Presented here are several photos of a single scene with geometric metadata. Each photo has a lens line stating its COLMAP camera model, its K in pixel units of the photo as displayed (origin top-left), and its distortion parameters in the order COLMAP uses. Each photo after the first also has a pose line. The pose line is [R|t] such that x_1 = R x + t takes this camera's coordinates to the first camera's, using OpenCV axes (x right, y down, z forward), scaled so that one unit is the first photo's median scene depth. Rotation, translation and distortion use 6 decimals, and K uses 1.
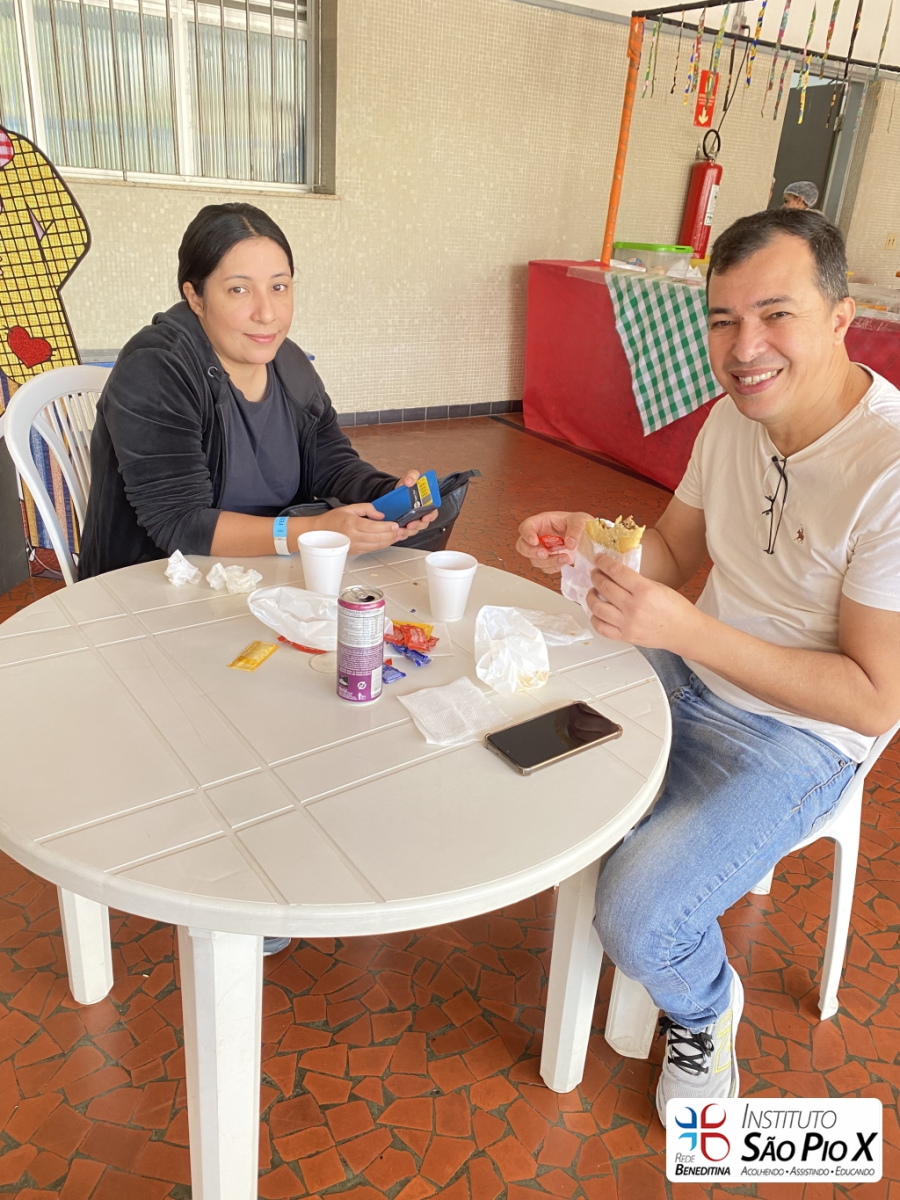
lens RADIAL K [[926.8, 0, 451.9], [0, 926.8, 600.2], [0, 0, 1]] dist [0.009145, -0.002678]
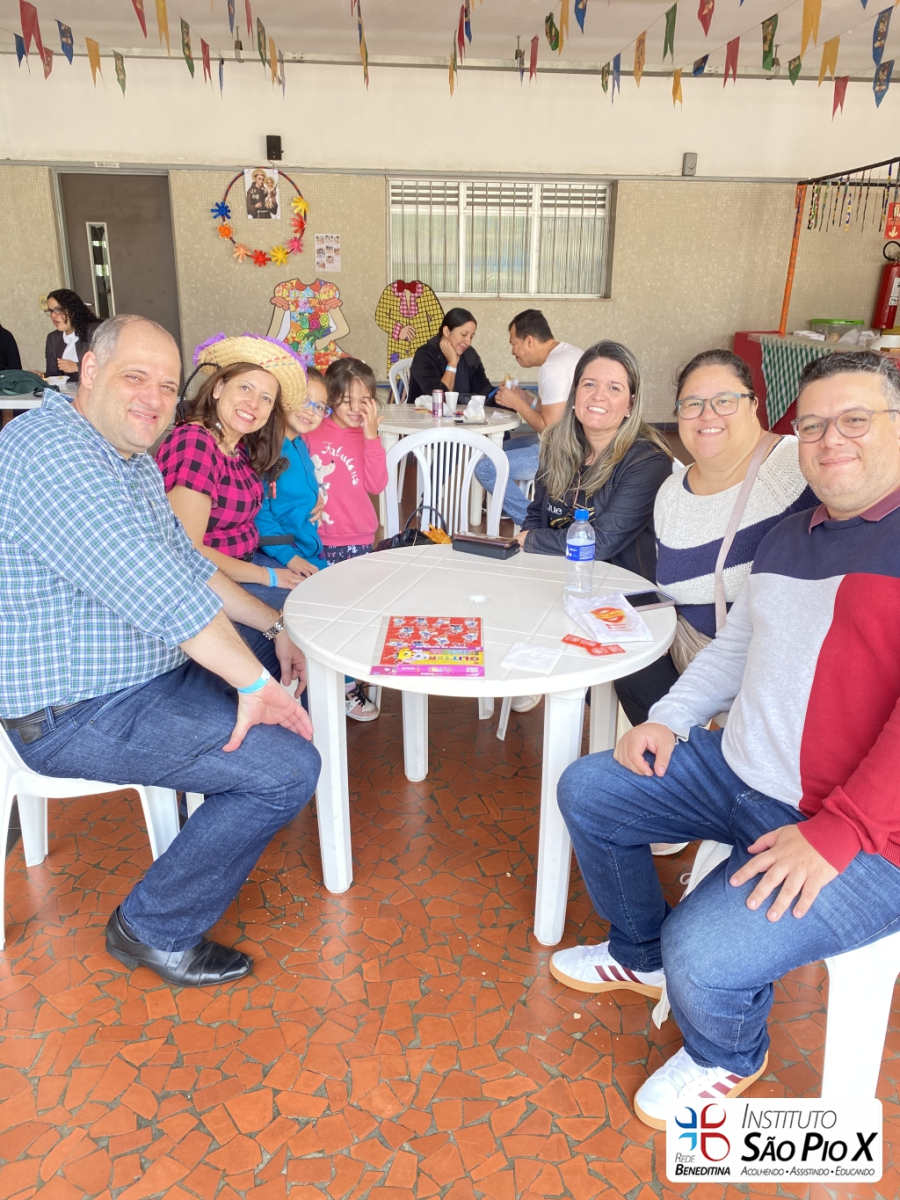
lens RADIAL K [[926.8, 0, 445.9], [0, 926.8, 605.7], [0, 0, 1]] dist [0.009145, -0.002678]
pose [[0.871288, 0.108468, -0.478635, 0.512960], [-0.153467, 0.986578, -0.055788, 0.293487], [0.466159, 0.122062, 0.876240, -0.637636]]
